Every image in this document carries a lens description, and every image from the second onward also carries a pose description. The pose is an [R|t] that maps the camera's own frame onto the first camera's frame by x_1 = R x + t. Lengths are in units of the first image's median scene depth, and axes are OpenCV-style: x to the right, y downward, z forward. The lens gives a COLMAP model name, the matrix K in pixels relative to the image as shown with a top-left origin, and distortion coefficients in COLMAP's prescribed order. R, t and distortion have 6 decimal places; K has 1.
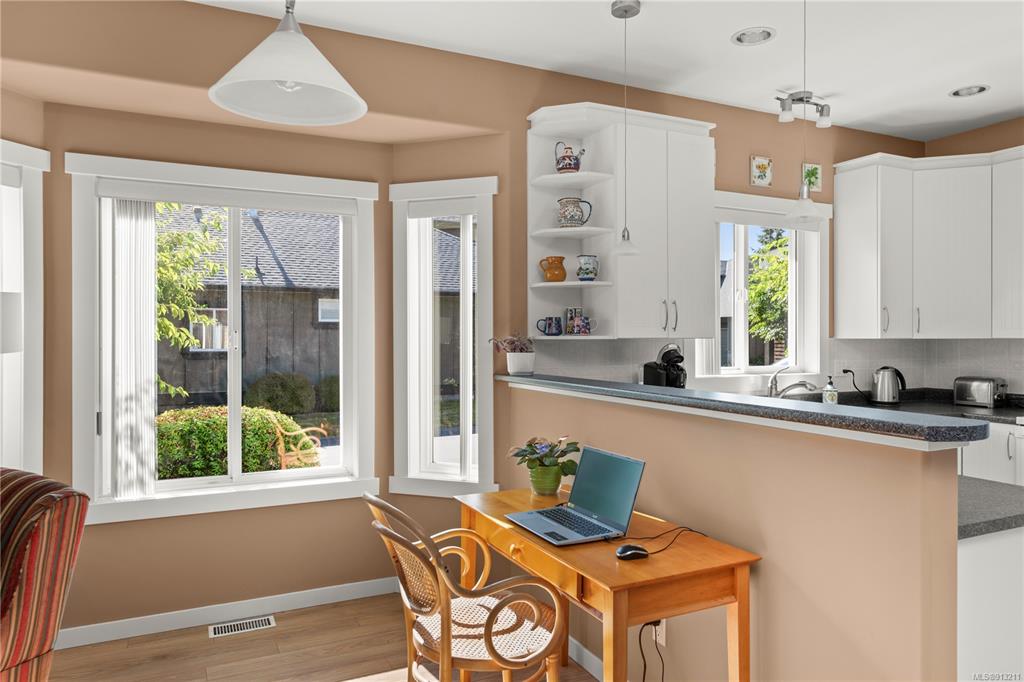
lens RADIAL K [[676.7, 0, 512.2], [0, 676.7, 335.3], [0, 0, 1]] dist [0.002098, 0.002889]
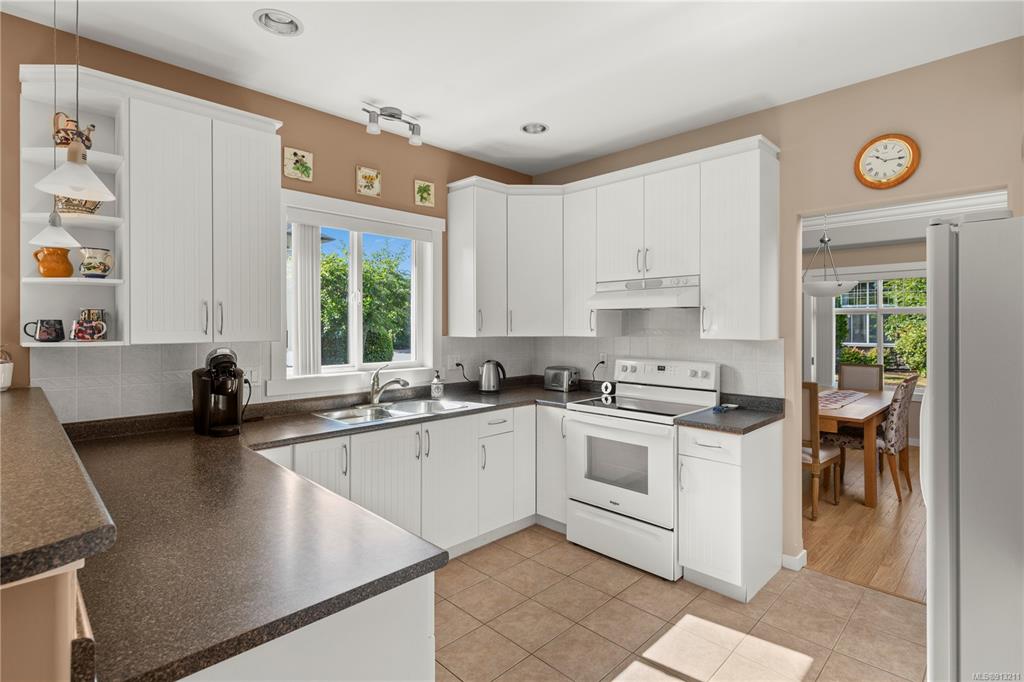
lens RADIAL K [[492.6, 0, 533.7], [0, 492.6, 325.0], [0, 0, 1]] dist [-0.000533, -0.000255]
pose [[0.936902, -0.002097, 0.349585, 0.366528], [0.001628, 0.999997, 0.001635, -0.018055], [-0.349588, -0.000962, 0.936903, 0.193441]]
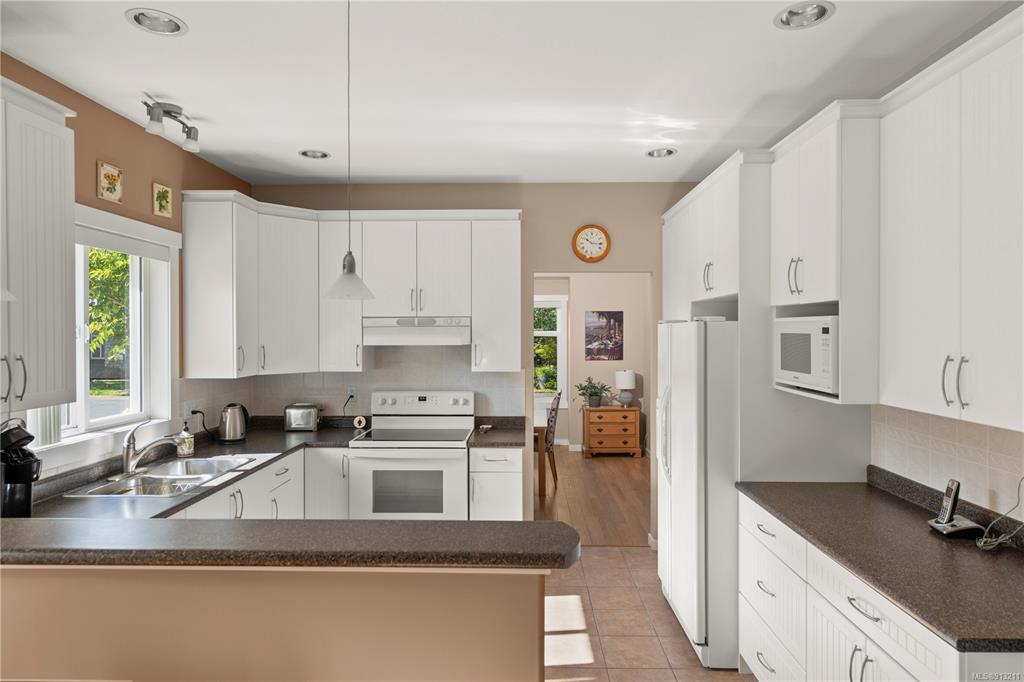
lens RADIAL K [[610.4, 0, 508.8], [0, 610.4, 333.9], [0, 0, 1]] dist [-0.002041, 0.000150]
pose [[0.454103, -0.004333, 0.890939, -0.074400], [0.000906, 0.999990, 0.004402, -0.068077], [-0.890949, -0.001192, 0.454102, 0.257197]]
